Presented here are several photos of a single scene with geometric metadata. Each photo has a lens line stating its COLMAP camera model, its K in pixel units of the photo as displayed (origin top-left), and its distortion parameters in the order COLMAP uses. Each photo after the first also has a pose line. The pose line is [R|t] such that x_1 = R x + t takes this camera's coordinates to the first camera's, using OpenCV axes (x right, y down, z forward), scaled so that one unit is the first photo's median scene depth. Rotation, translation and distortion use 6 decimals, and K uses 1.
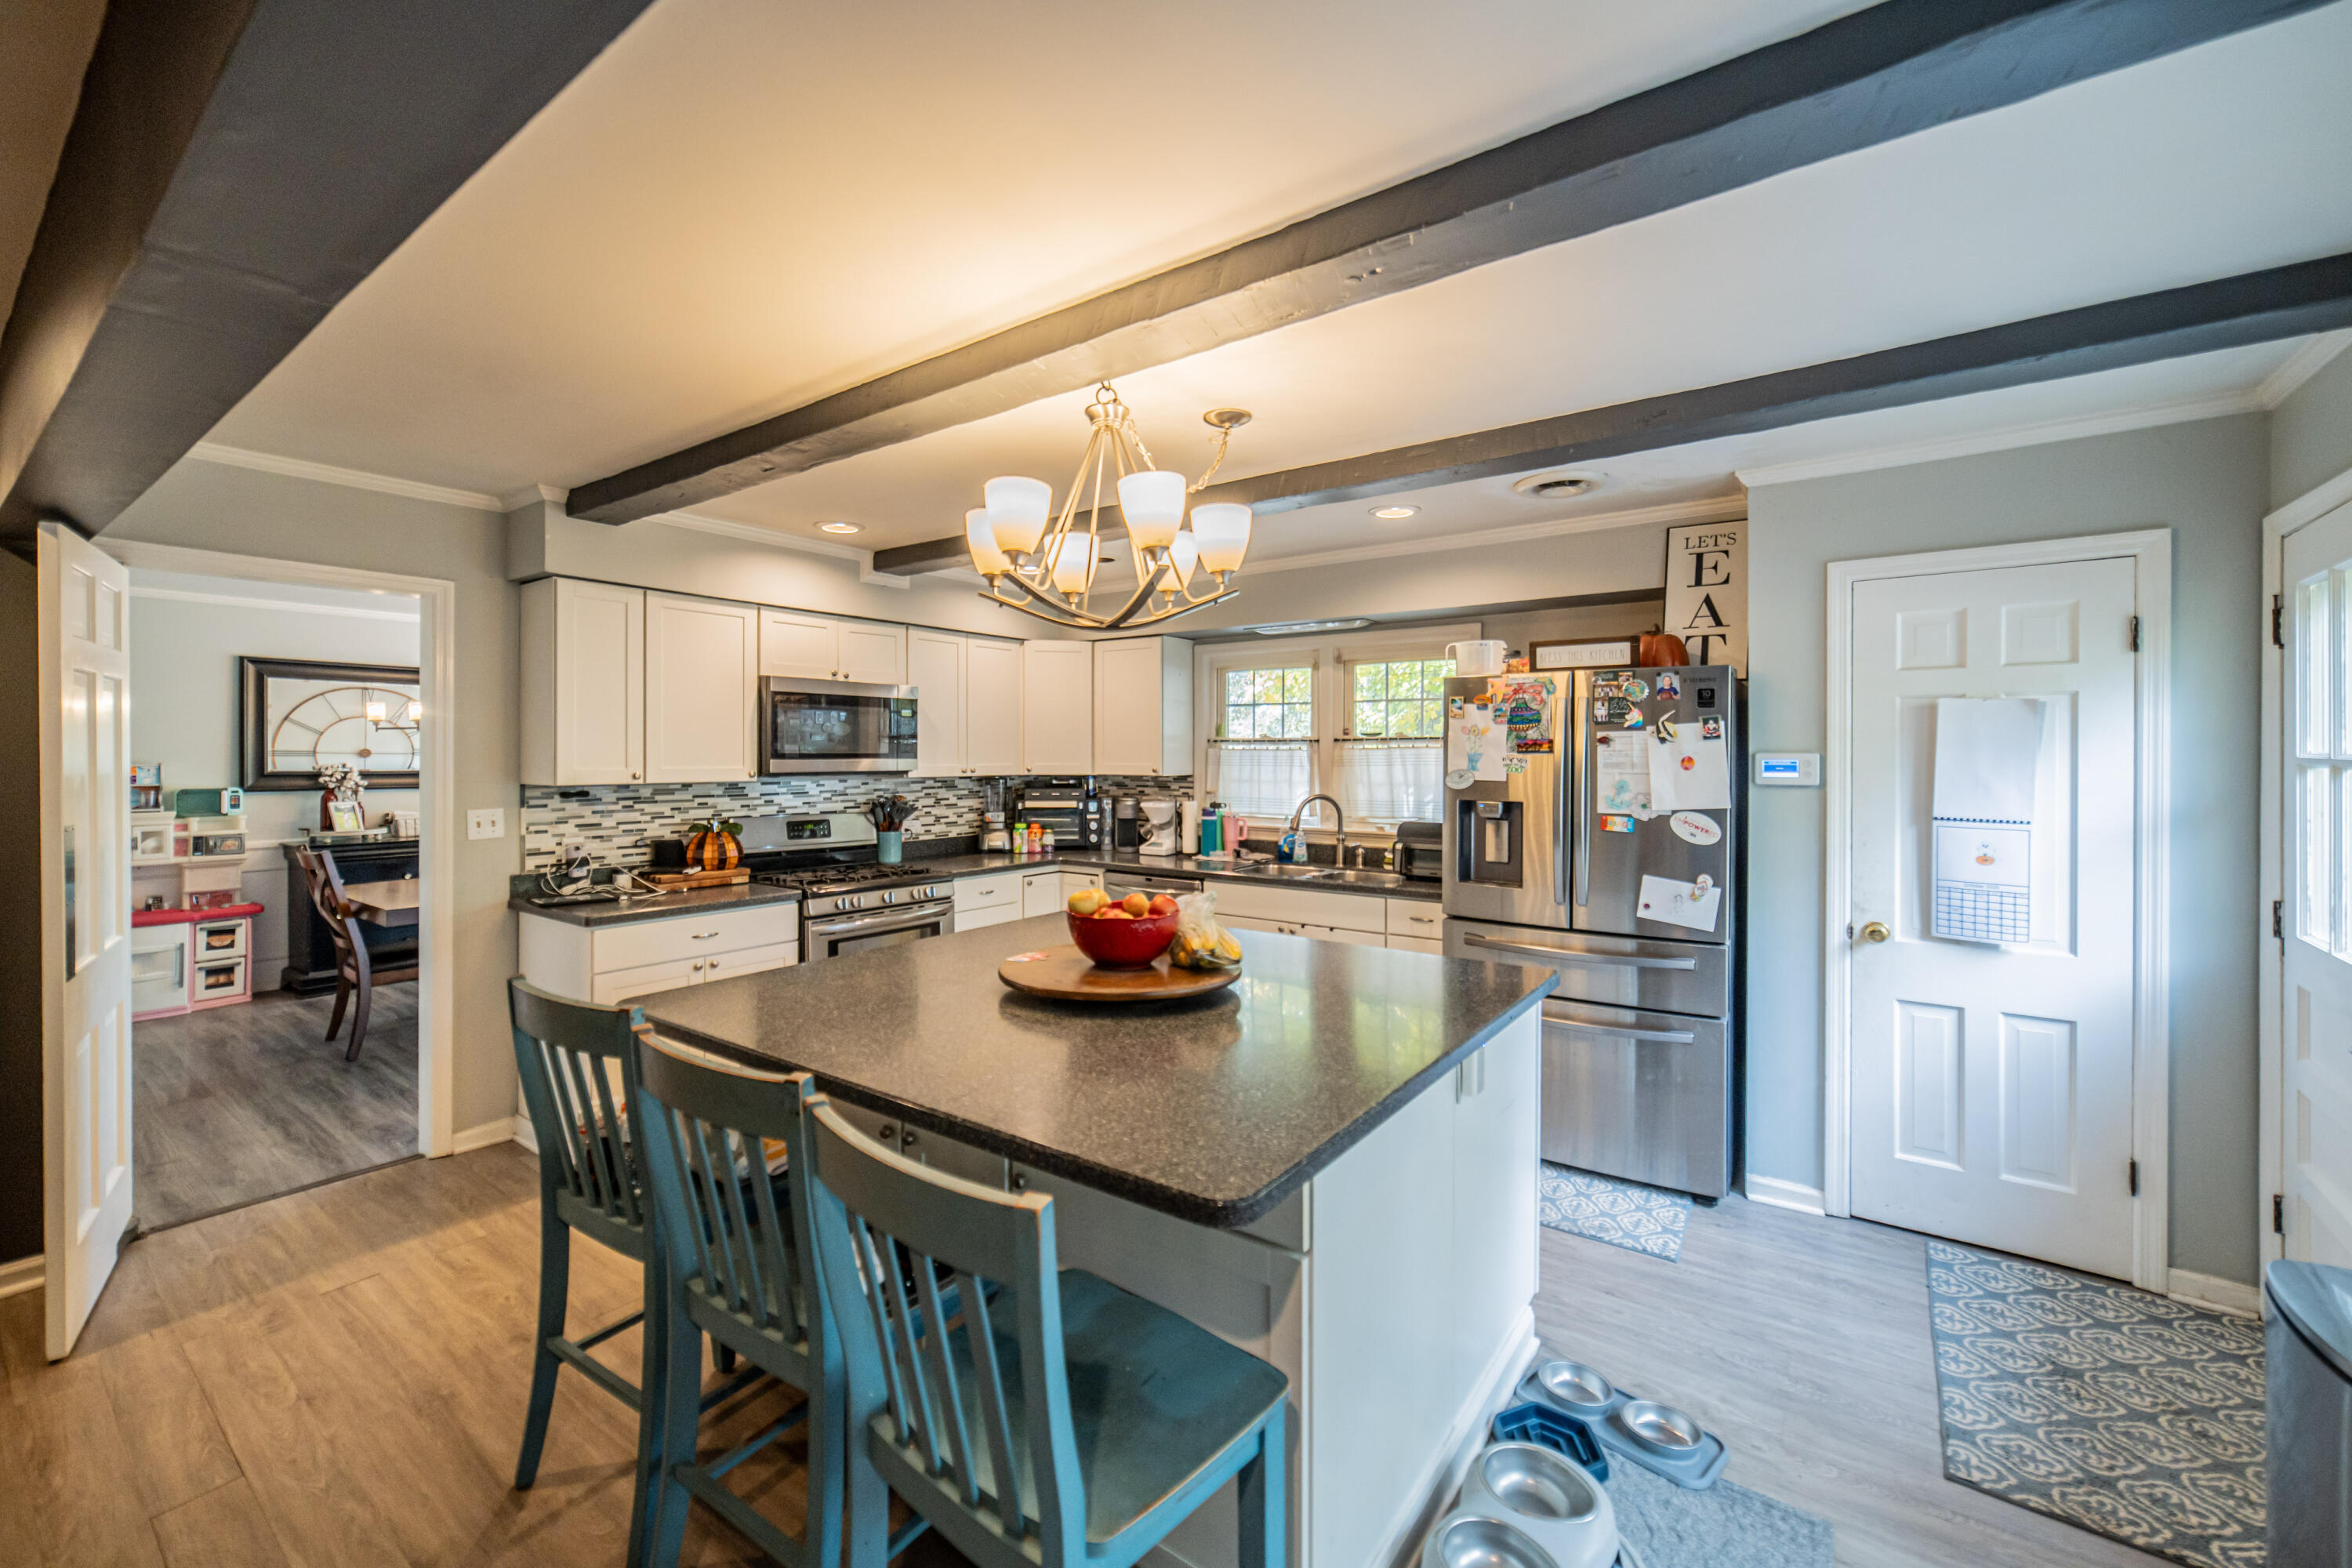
lens RADIAL K [[946.6, 0, 1183.0], [0, 946.6, 785.4], [0, 0, 1]] dist [0.000011, -0.000250]
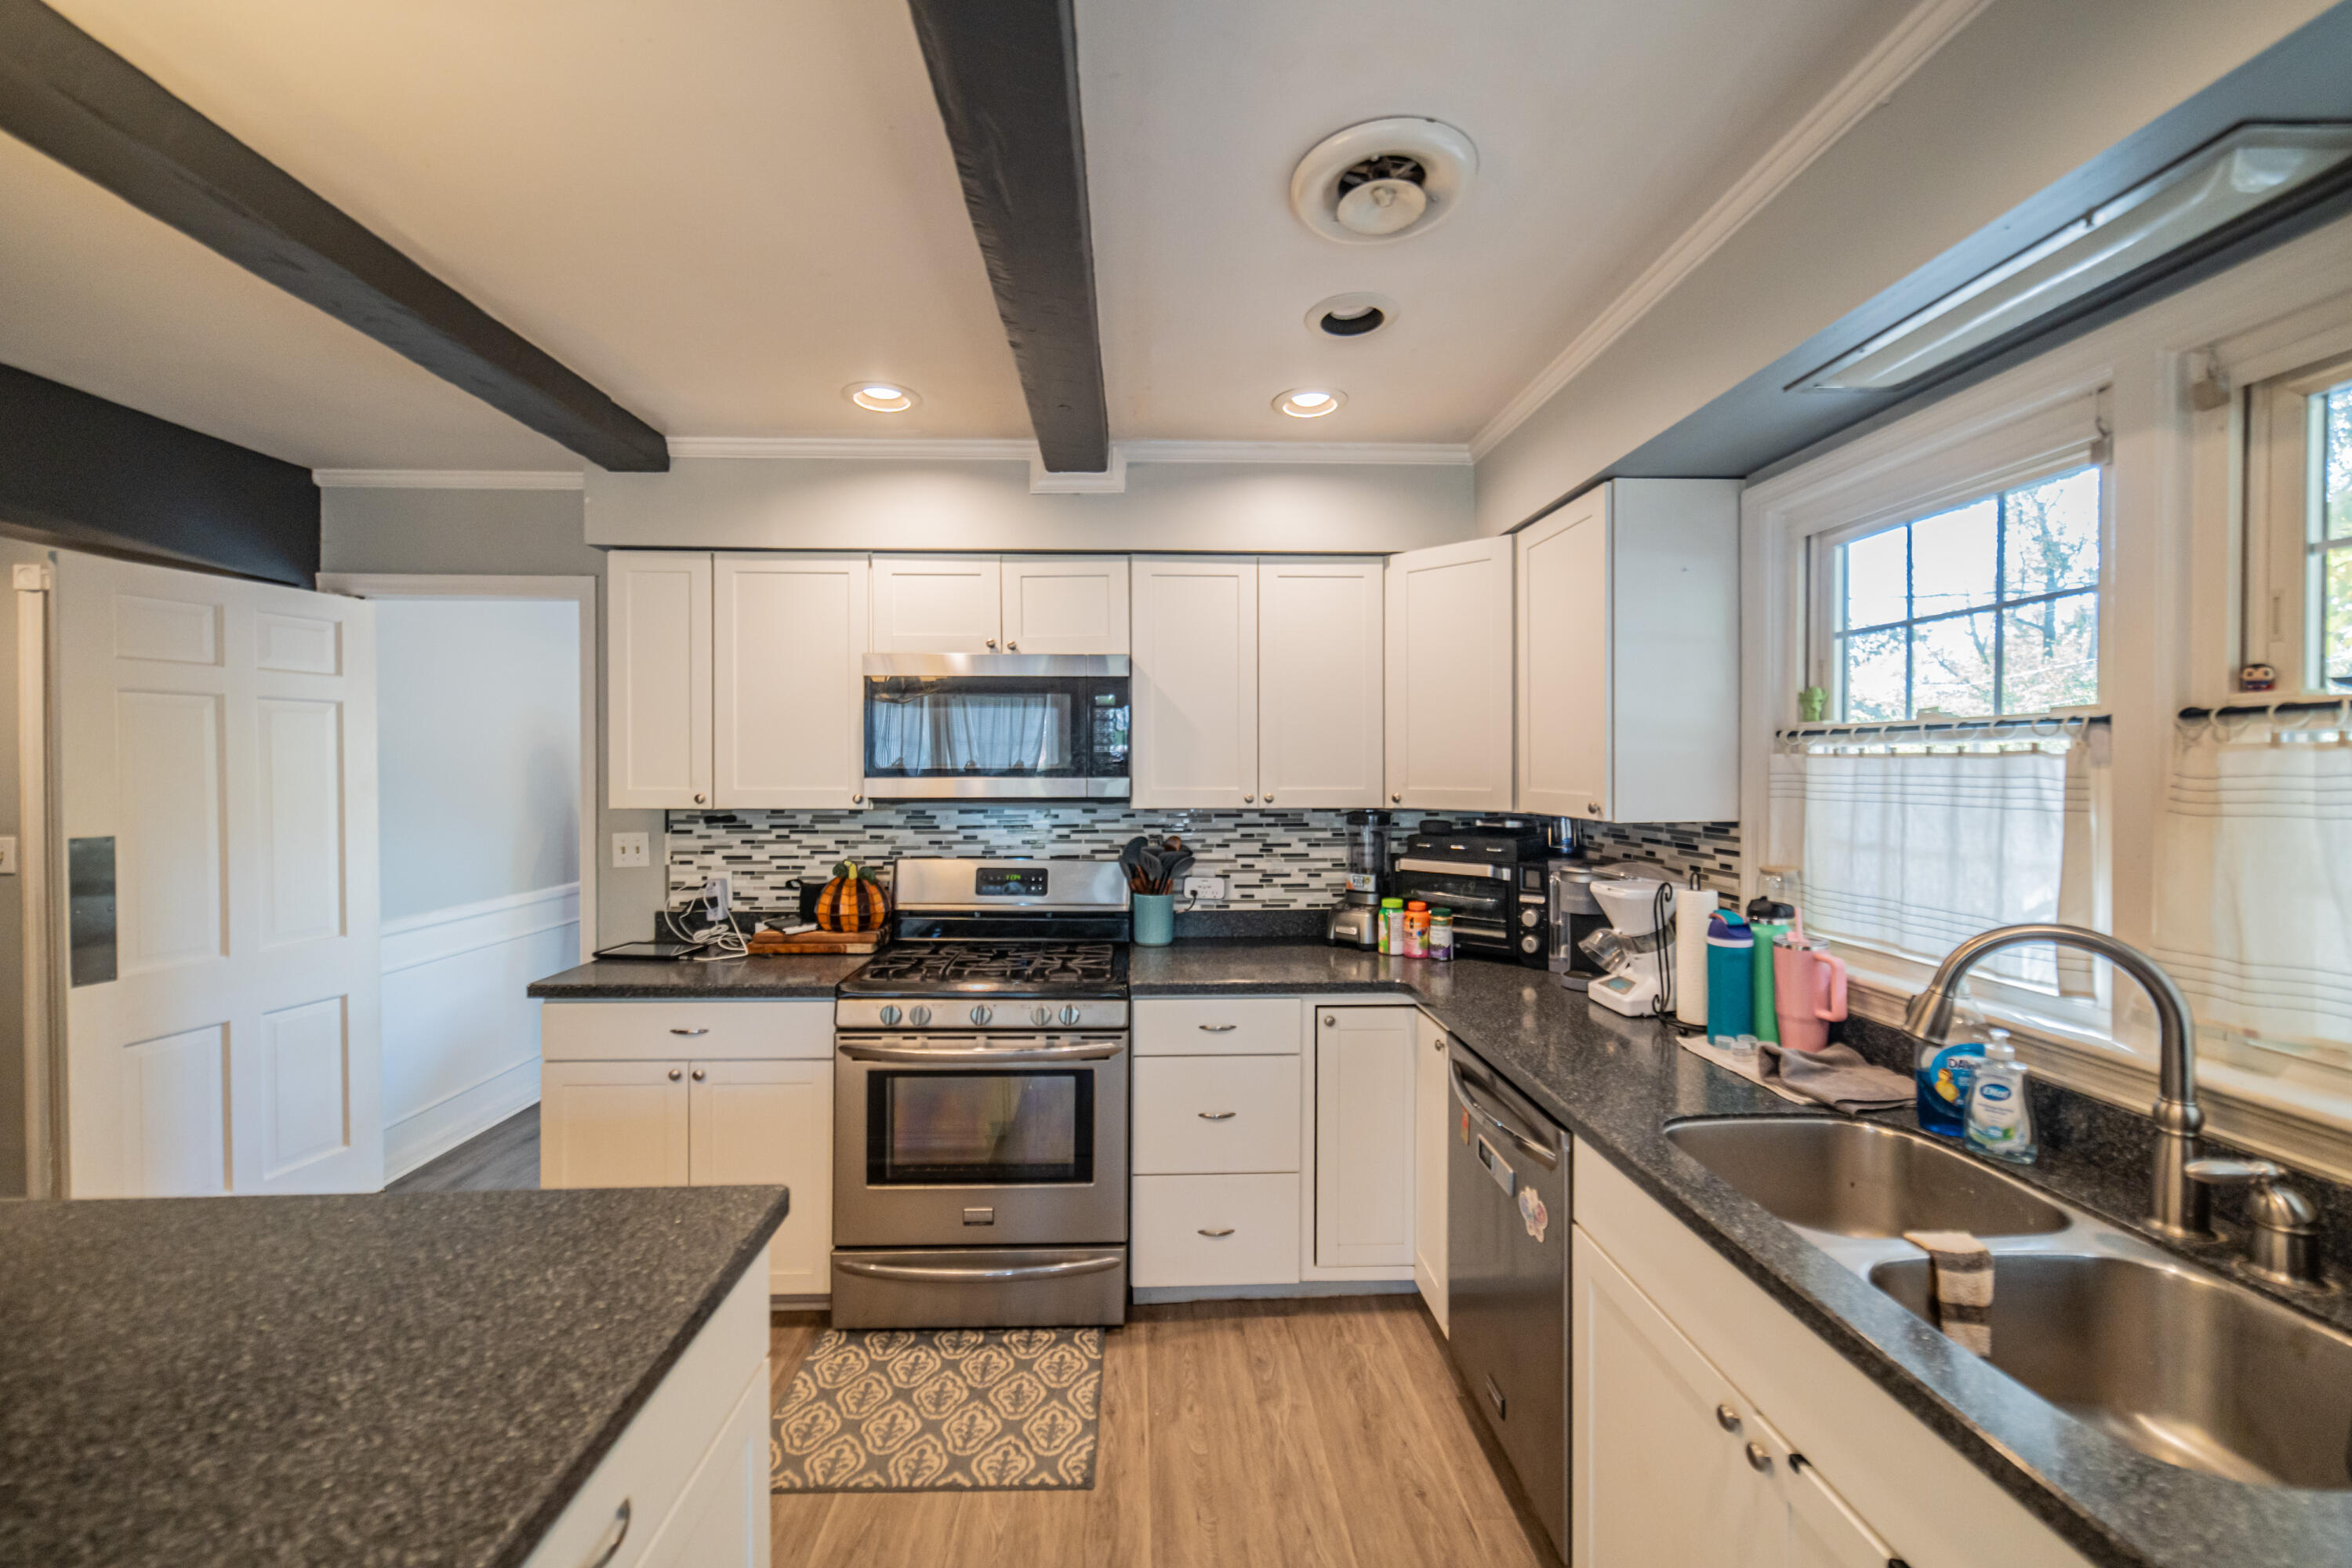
lens RADIAL K [[946.6, 0, 1183.0], [0, 946.6, 785.4], [0, 0, 1]] dist [0.000011, -0.000250]
pose [[0.618352, 0.011888, -0.785811, 0.189332], [-0.025389, 0.999666, -0.004855, -0.019768], [0.785491, 0.022952, 0.618447, 0.617314]]
